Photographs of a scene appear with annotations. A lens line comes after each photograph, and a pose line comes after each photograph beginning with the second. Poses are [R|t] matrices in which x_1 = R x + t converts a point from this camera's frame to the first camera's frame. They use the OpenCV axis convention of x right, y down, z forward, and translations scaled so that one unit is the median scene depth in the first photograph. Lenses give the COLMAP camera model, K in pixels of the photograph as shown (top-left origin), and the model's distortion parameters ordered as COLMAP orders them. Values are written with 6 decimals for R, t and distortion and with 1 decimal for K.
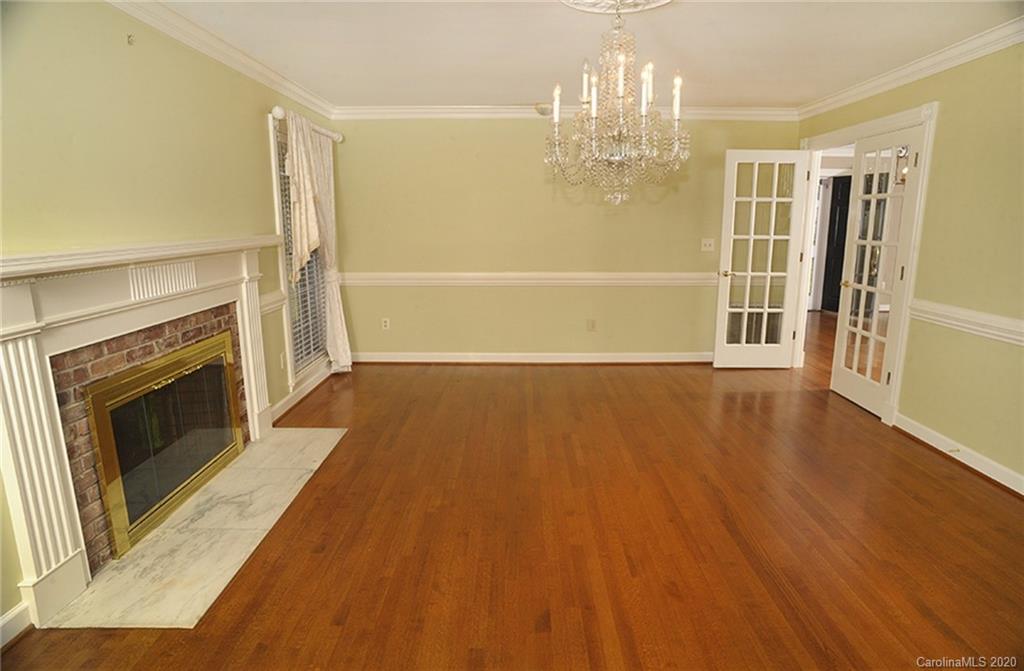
lens RADIAL K [[581.5, 0, 517.0], [0, 581.5, 337.9], [0, 0, 1]] dist [-0.096116, 0.067035]
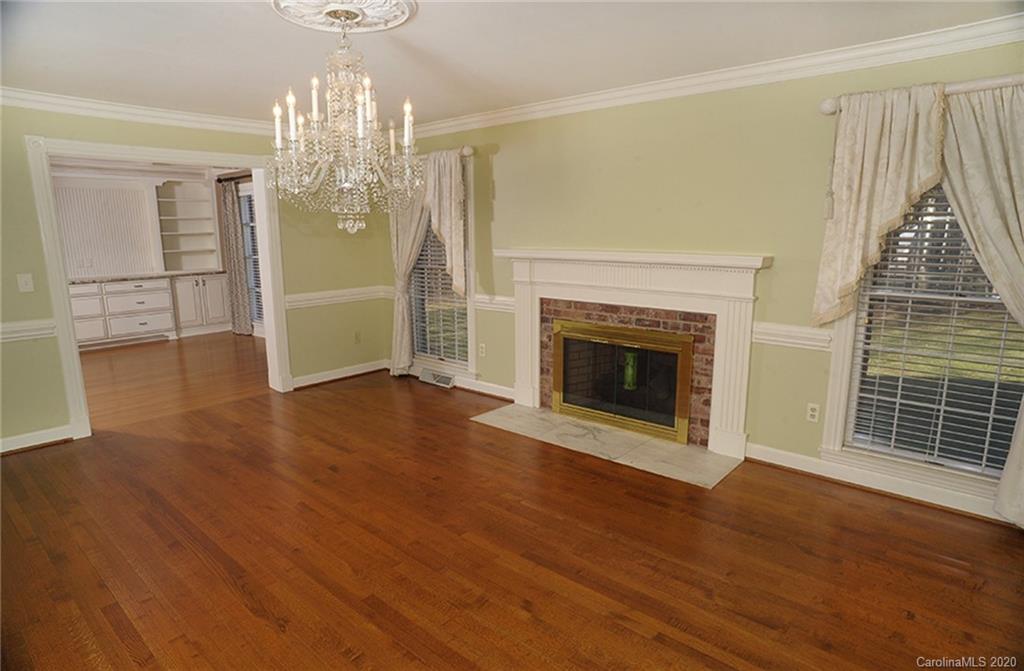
lens RADIAL K [[581.5, 0, 517.0], [0, 581.5, 337.9], [0, 0, 1]] dist [-0.096116, 0.067035]
pose [[-0.657696, 0.146659, -0.738869, 0.661139], [-0.147354, 0.936866, 0.317125, -0.375975], [0.738731, 0.317447, -0.594562, 1.676040]]
